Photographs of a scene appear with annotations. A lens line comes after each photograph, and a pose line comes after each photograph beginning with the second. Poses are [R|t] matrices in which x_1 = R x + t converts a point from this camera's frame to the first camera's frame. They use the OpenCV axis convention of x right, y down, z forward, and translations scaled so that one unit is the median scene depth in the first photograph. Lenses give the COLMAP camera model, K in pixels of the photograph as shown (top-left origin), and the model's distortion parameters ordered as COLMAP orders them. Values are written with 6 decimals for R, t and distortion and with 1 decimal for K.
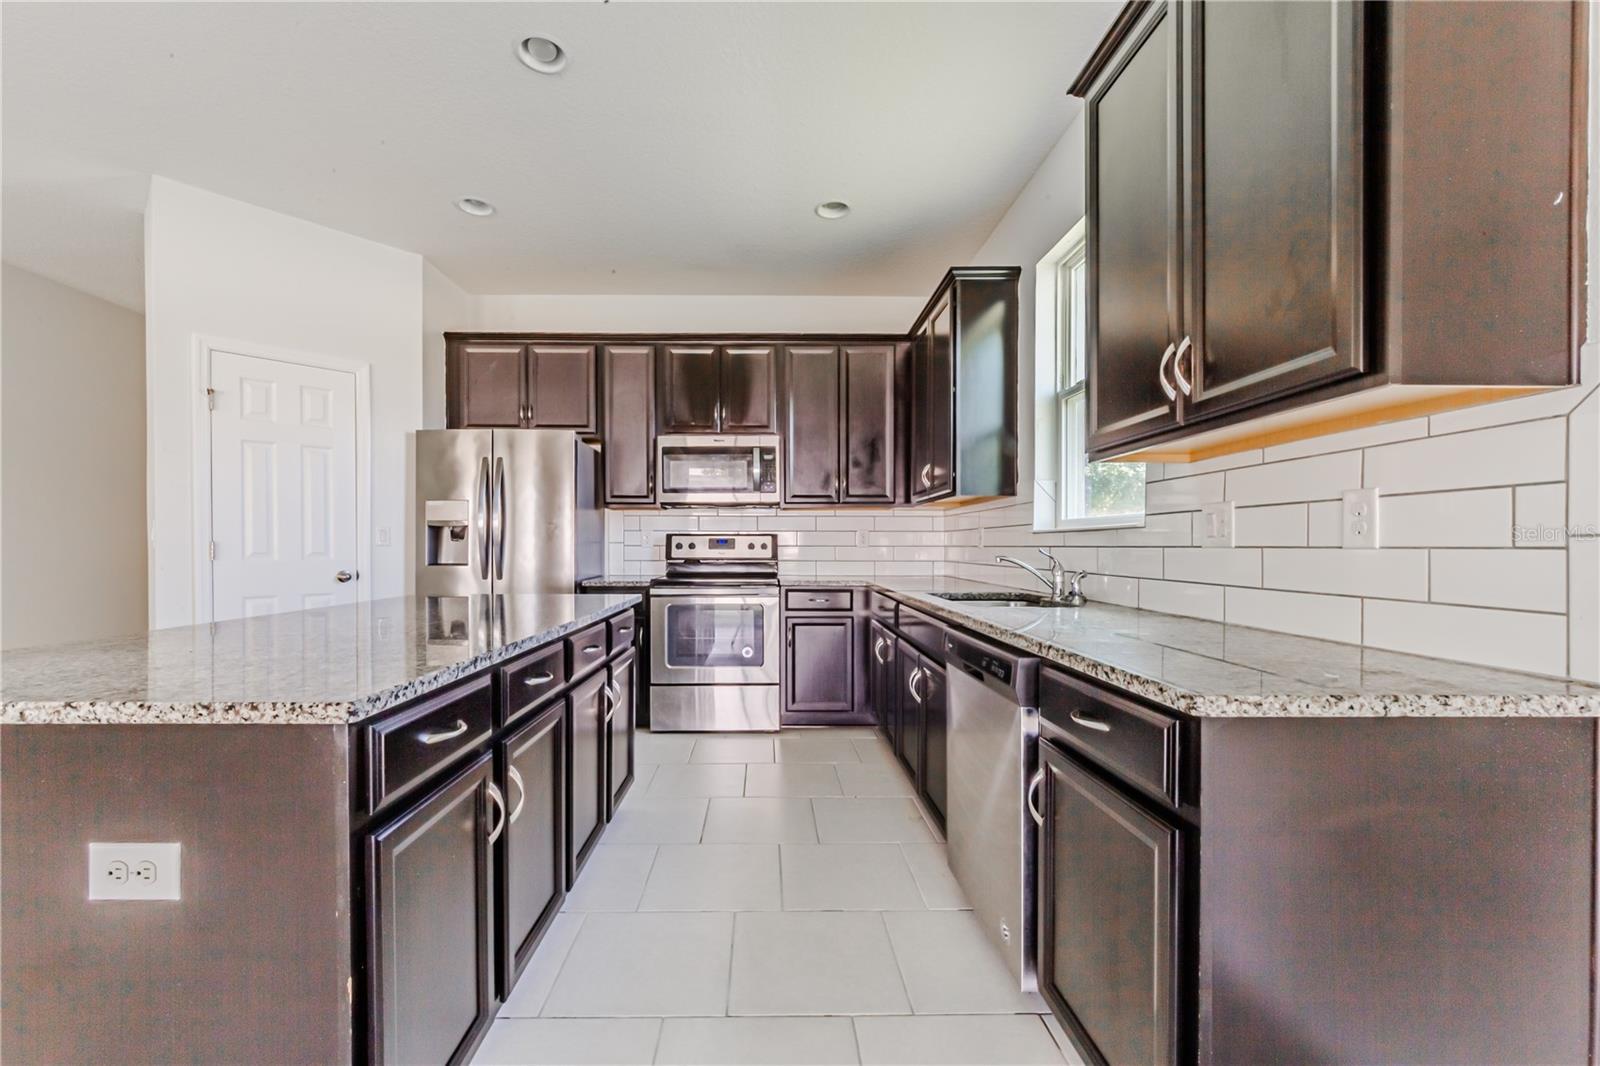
lens RADIAL K [[653.5, 0, 782.1], [0, 653.5, 556.7], [0, 0, 1]] dist [-0.006860, 0.001102]
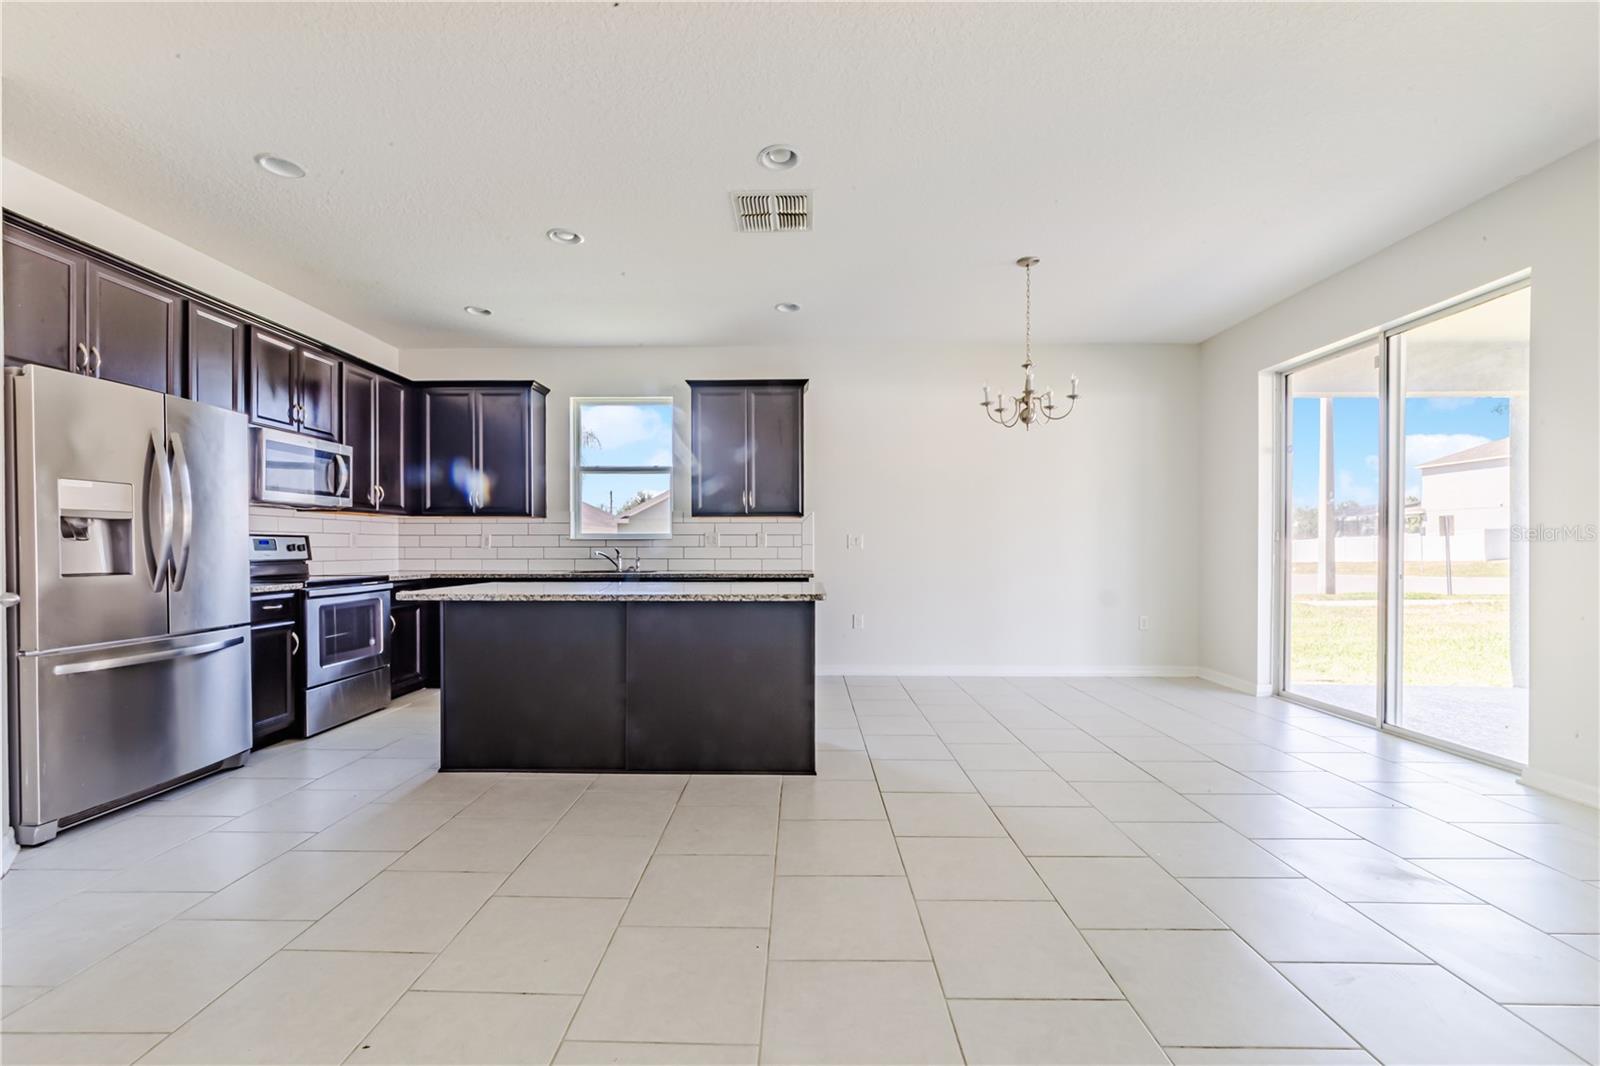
lens RADIAL K [[653.5, 0, 789.5], [0, 653.5, 548.8], [0, 0, 1]] dist [-0.006860, 0.001102]
pose [[0.034187, -0.004661, 0.999405, -1.109691], [0.016796, 0.999851, 0.004089, -0.006174], [-0.999274, 0.016647, 0.034260, 0.237872]]
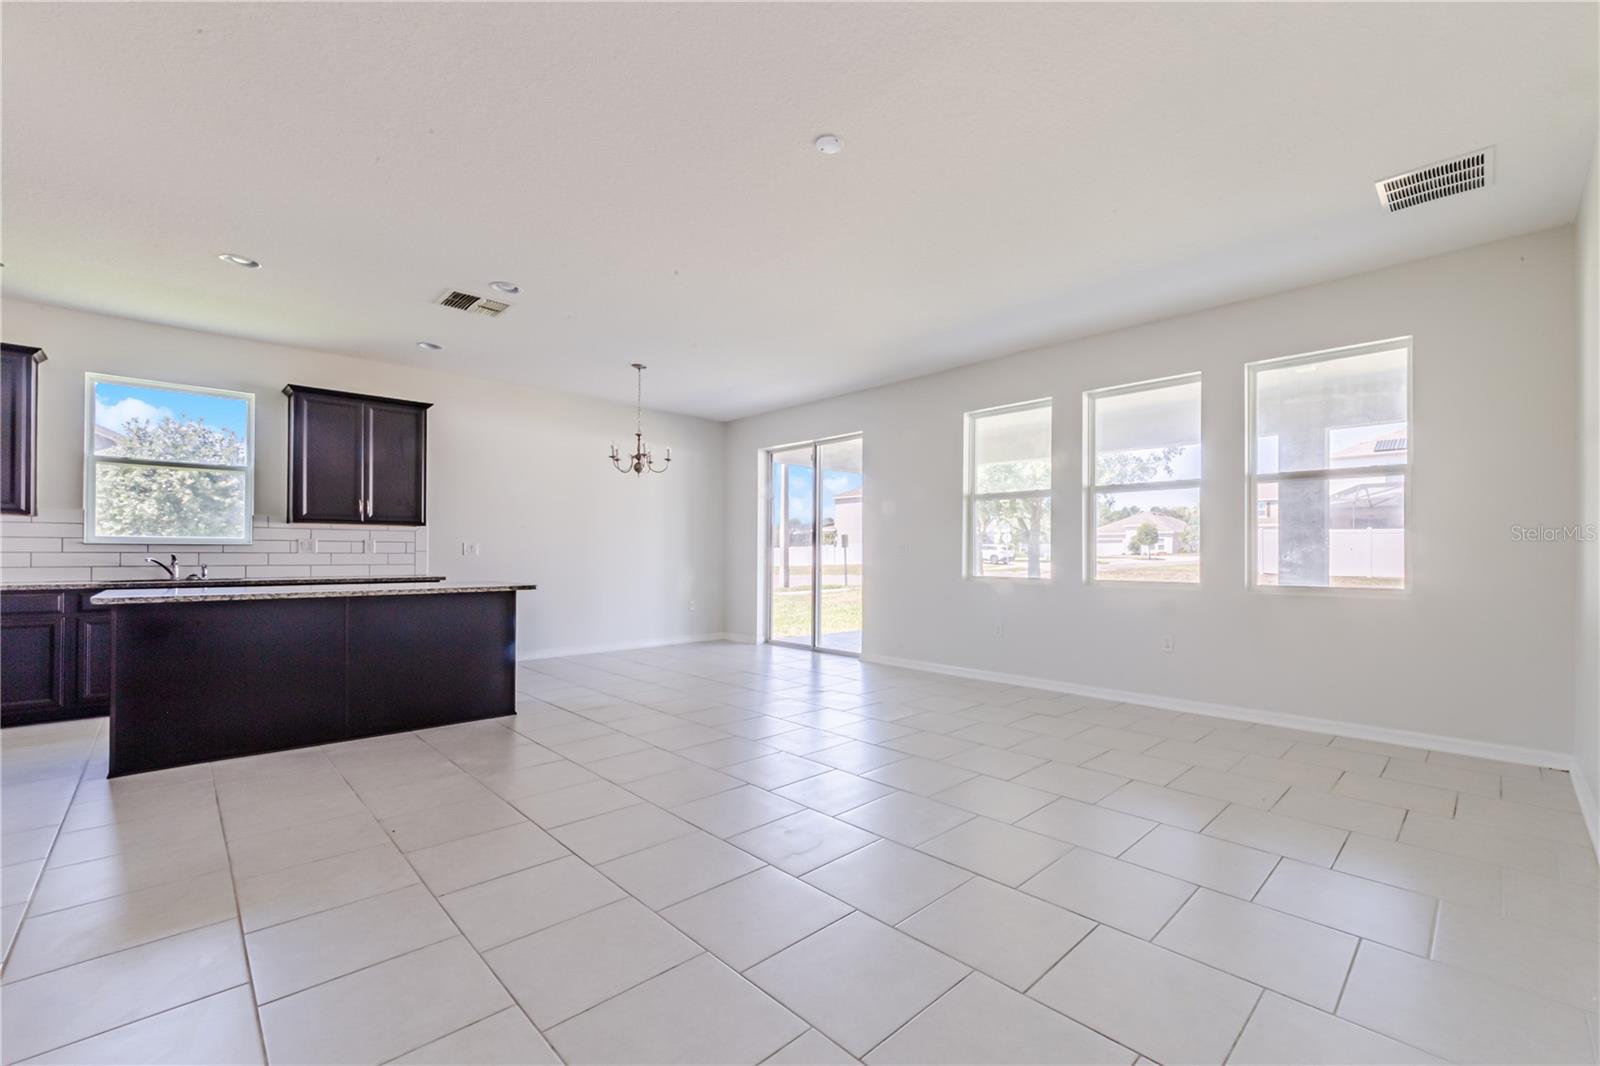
lens RADIAL K [[653.5, 0, 871.4], [0, 653.5, 551.9], [0, 0, 1]] dist [-0.006860, 0.001102]
pose [[-0.712071, -0.000580, 0.702107, -1.533033], [0.007471, 0.999937, 0.008404, -0.012201], [-0.702067, 0.011230, -0.712022, 0.595359]]
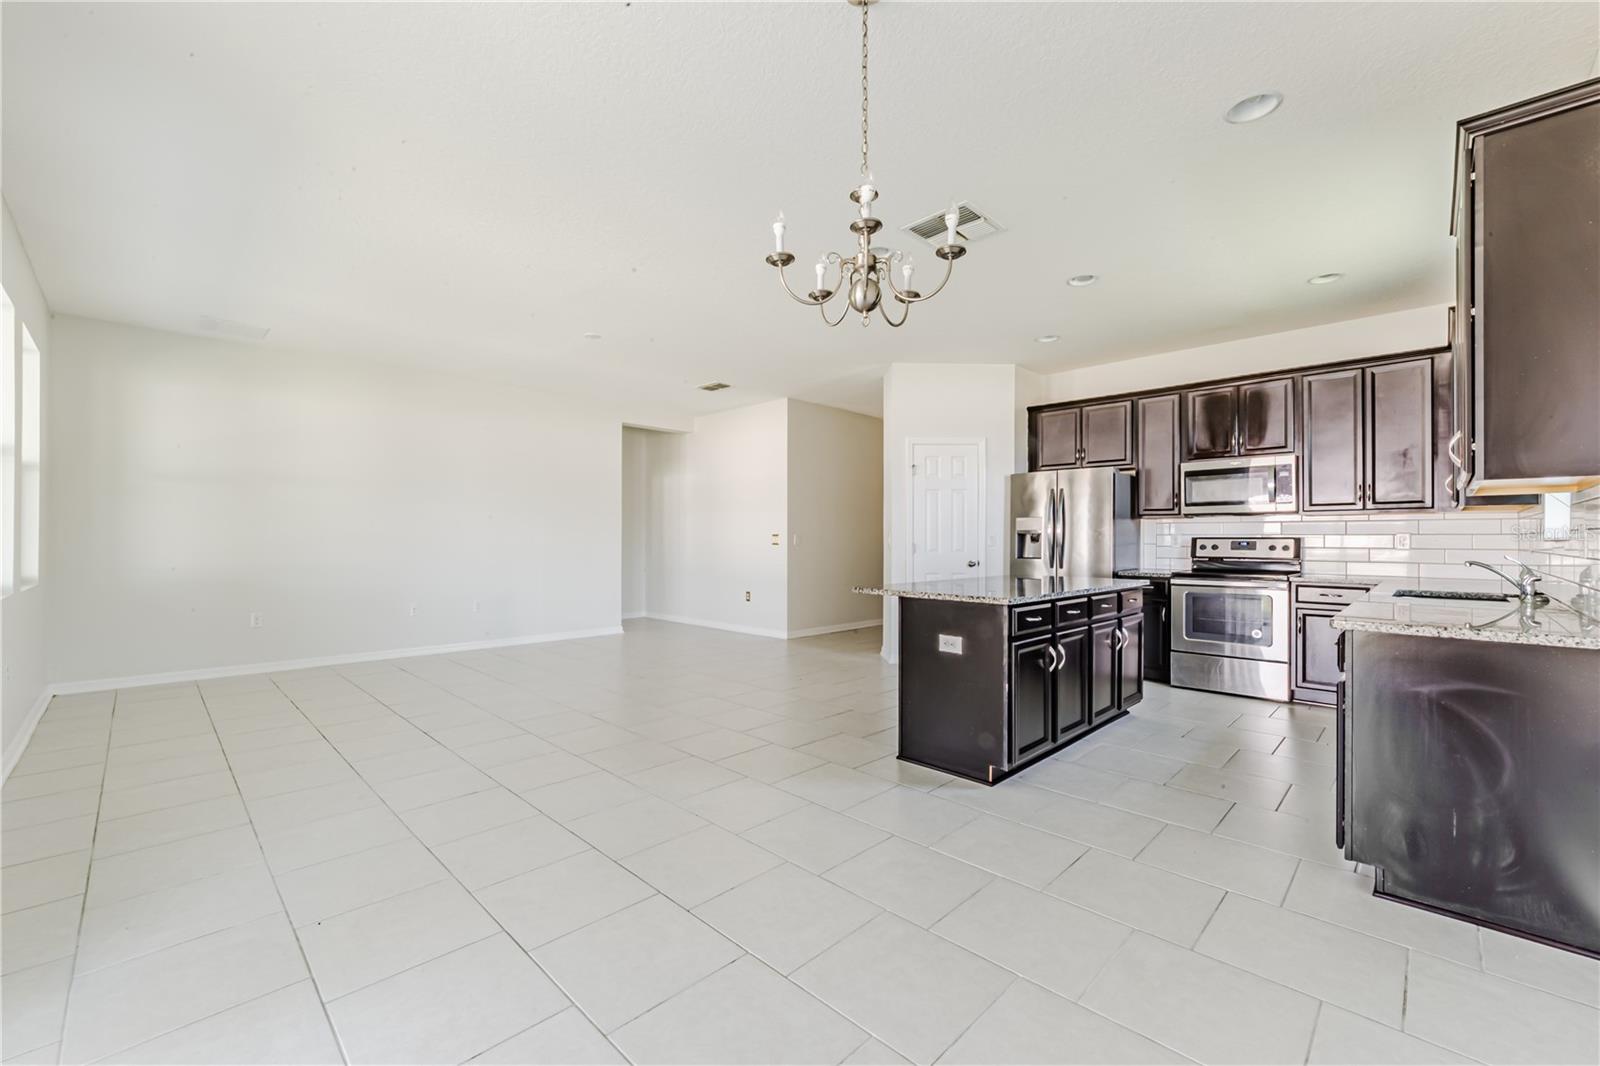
lens RADIAL K [[653.5, 0, 799.6], [0, 653.5, 538.0], [0, 0, 1]] dist [-0.006860, 0.001102]
pose [[0.696376, -0.000409, -0.717677, 0.222255], [-0.013426, 0.999817, -0.013597, -0.007070], [0.717551, 0.019104, 0.696244, -0.471327]]
